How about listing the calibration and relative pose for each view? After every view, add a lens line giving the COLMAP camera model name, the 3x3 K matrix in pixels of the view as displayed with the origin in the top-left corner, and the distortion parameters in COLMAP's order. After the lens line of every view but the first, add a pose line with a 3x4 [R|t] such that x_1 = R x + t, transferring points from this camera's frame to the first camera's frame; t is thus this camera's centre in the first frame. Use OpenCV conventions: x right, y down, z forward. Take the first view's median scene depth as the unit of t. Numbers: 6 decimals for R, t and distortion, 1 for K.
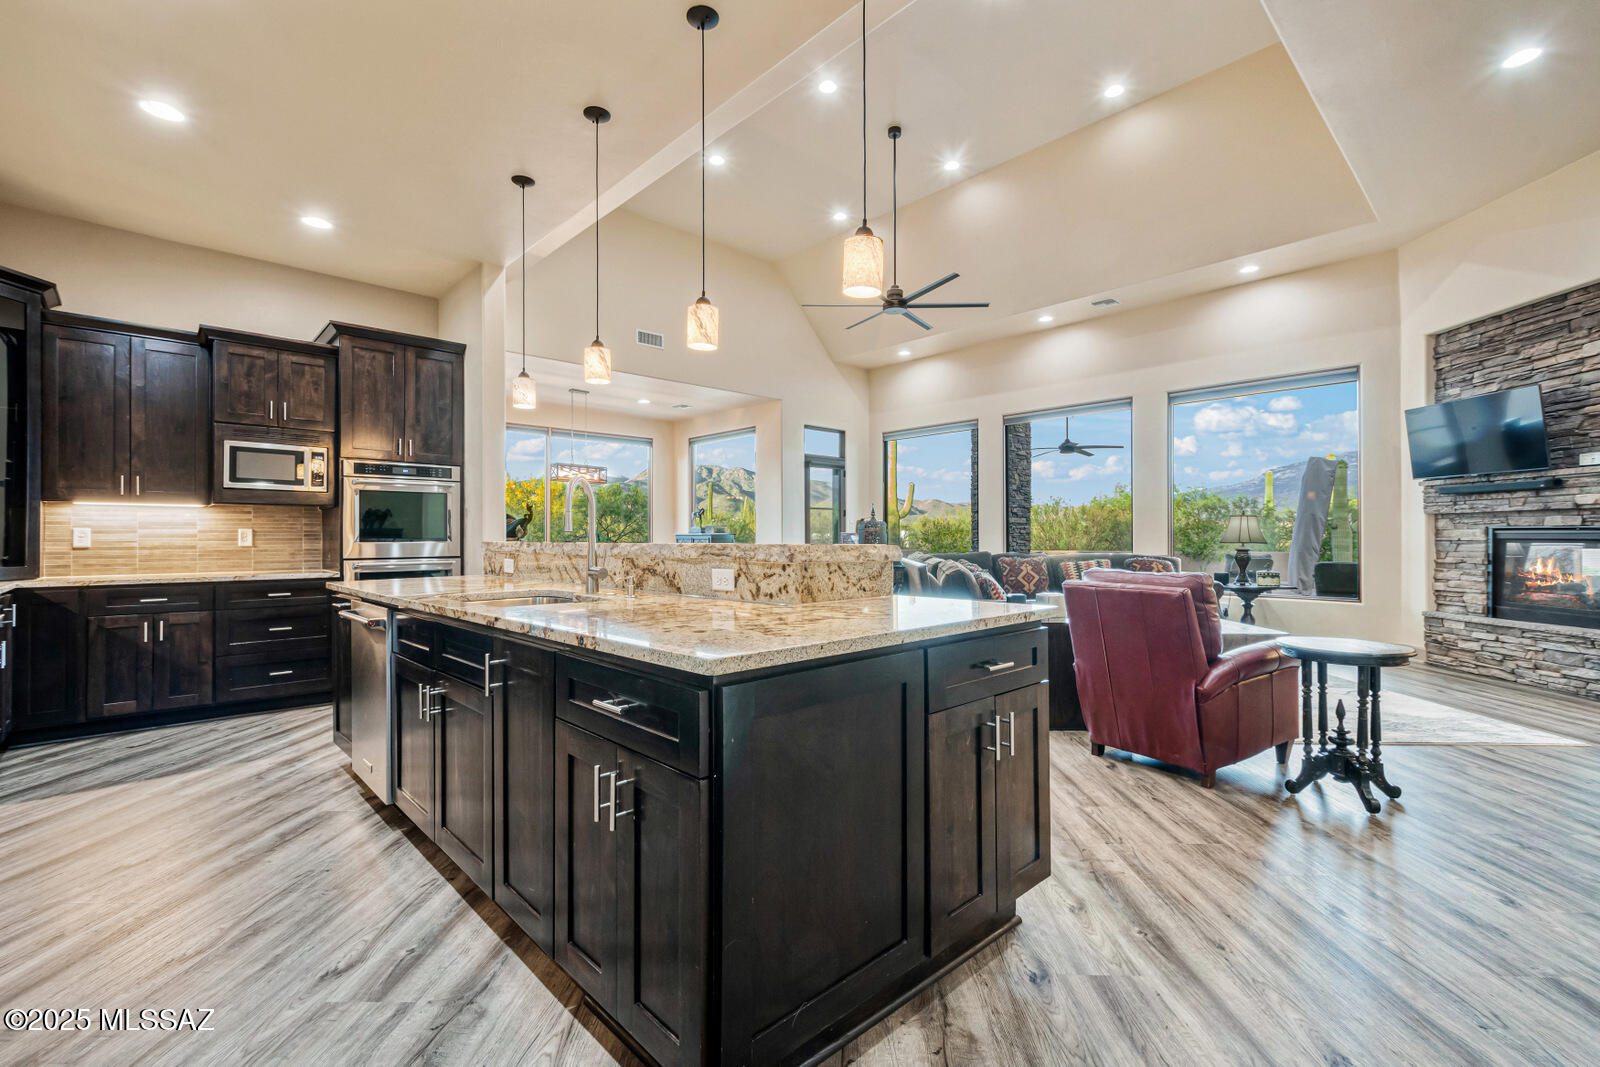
lens RADIAL K [[705.2, 0, 800.0], [0, 705.2, 533.5], [0, 0, 1]] dist [-0.000807, -0.000139]
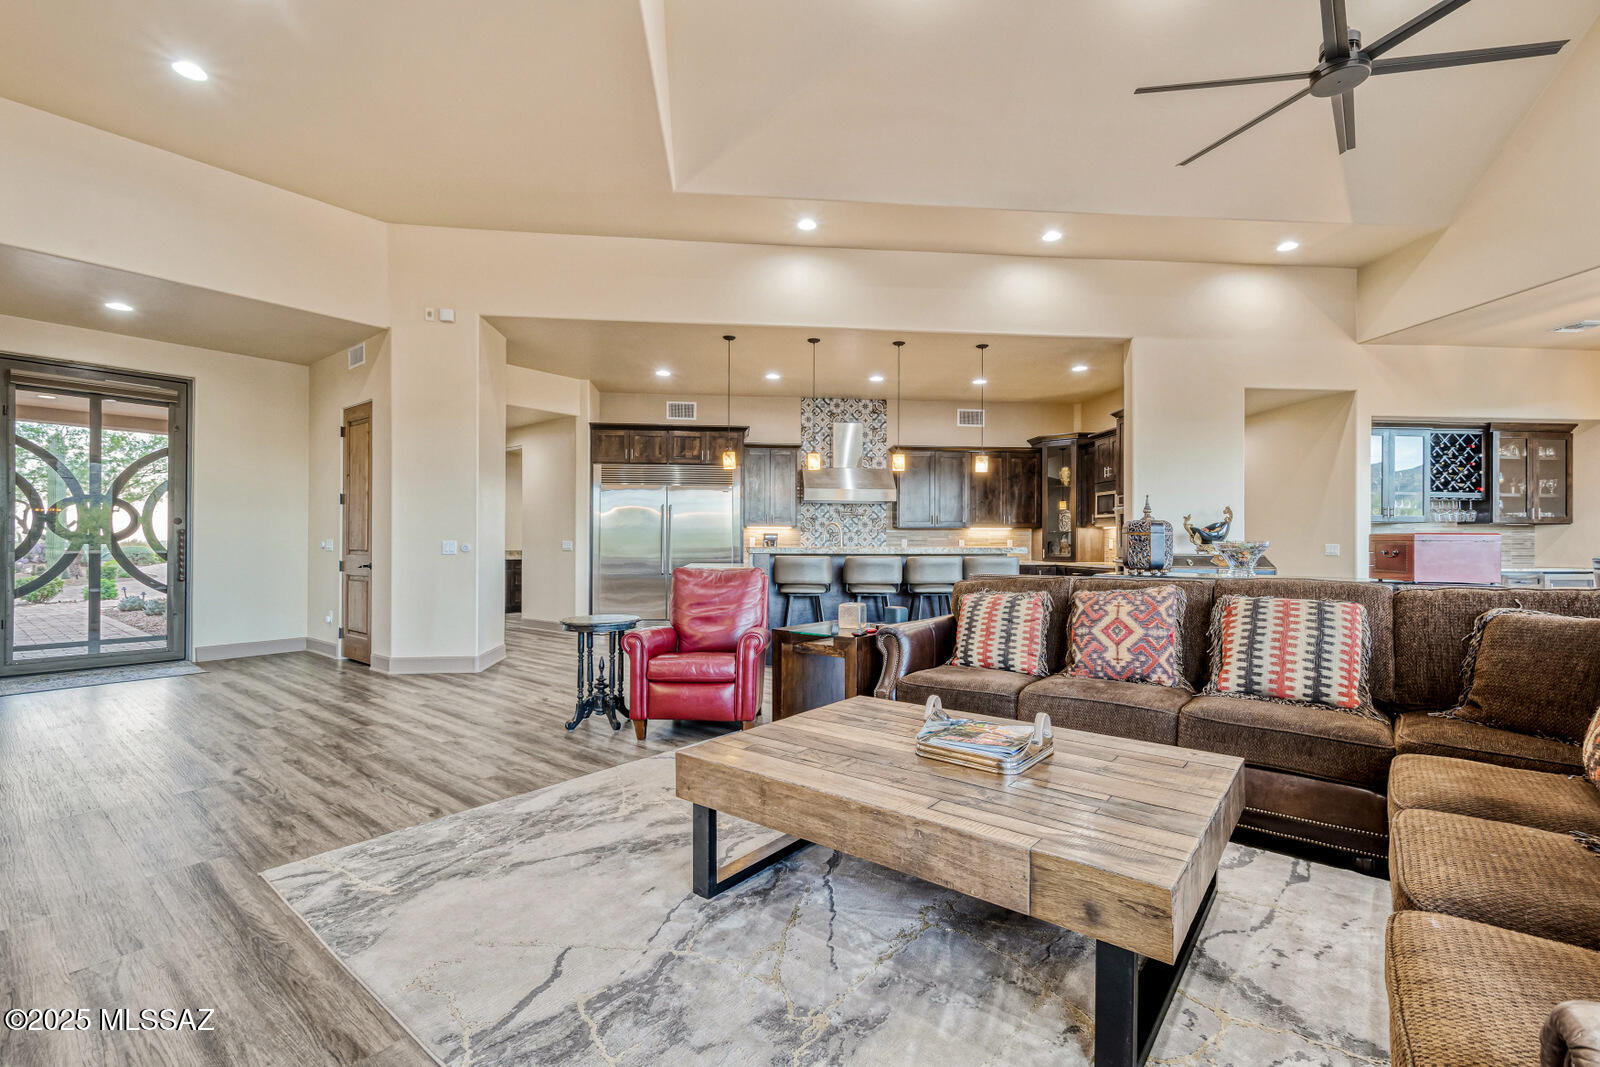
lens RADIAL K [[698.4, 0, 805.1], [0, 698.4, 541.2], [0, 0, 1]] dist [0.012322, -0.001203]
pose [[-0.615892, -0.004641, -0.787817, 1.146824], [0.003257, 0.999959, -0.008437, 0.010340], [0.787824, -0.007762, -0.615852, 1.539390]]
